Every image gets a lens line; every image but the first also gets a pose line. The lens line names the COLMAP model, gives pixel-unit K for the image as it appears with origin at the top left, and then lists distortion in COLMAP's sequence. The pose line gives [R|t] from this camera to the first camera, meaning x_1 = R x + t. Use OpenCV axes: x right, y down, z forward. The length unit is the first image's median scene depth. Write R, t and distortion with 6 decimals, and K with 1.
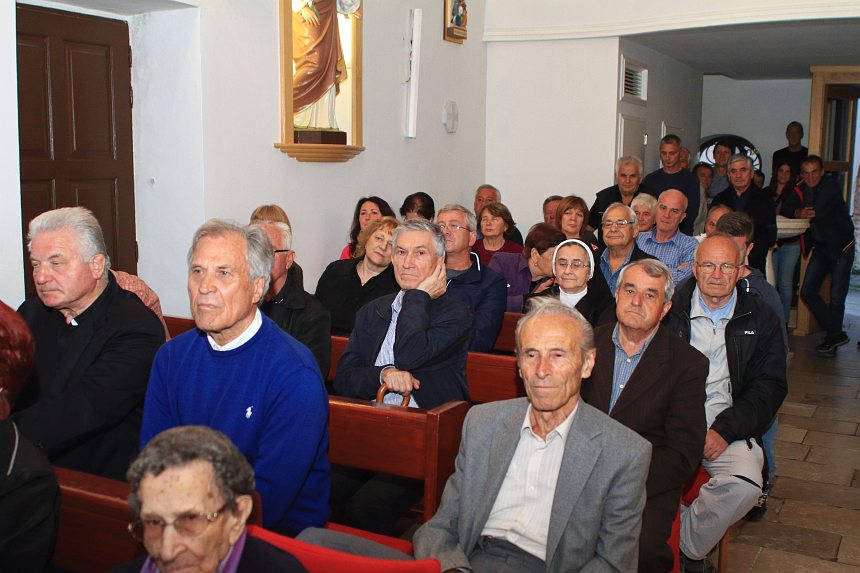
lens RADIAL K [[949.2, 0, 430.0], [0, 949.2, 286.5], [0, 0, 1]] dist [-0.060259, 0.011391]
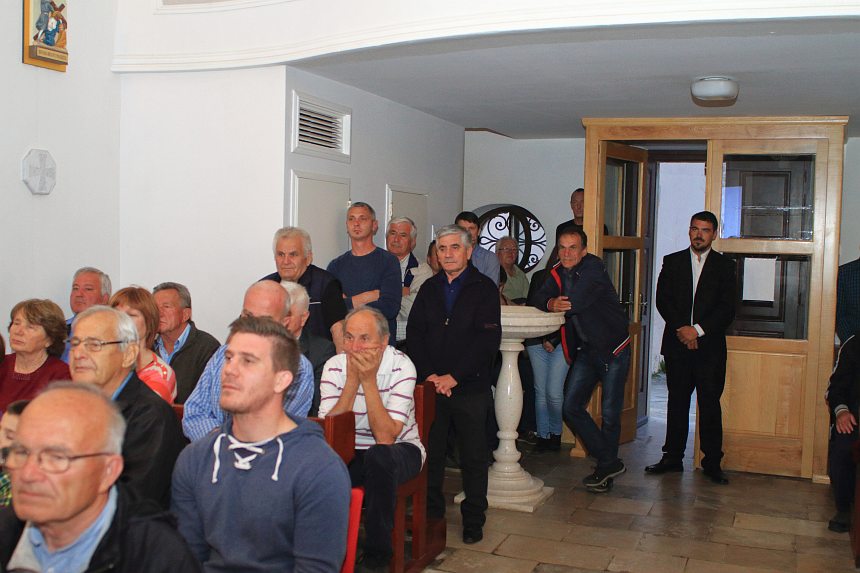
lens RADIAL K [[949.2, 0, 430.0], [0, 949.2, 286.5], [0, 0, 1]] dist [-0.060259, 0.011391]
pose [[0.993985, 0.000127, 0.109514, 0.296339], [0.008737, 0.996720, -0.080459, -0.044651], [-0.109165, 0.080932, 0.990724, 0.358207]]
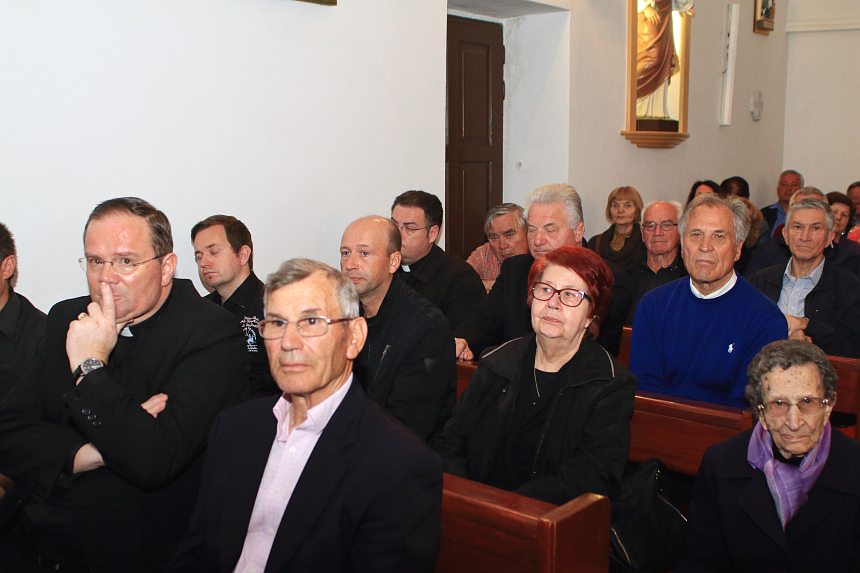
lens RADIAL K [[949.2, 0, 430.0], [0, 949.2, 286.5], [0, 0, 1]] dist [-0.060259, 0.011391]
pose [[0.976322, 0.029624, -0.214285, -0.129495], [-0.026561, 0.999500, 0.017159, 0.016684], [0.214686, -0.011061, 0.976621, -0.123573]]
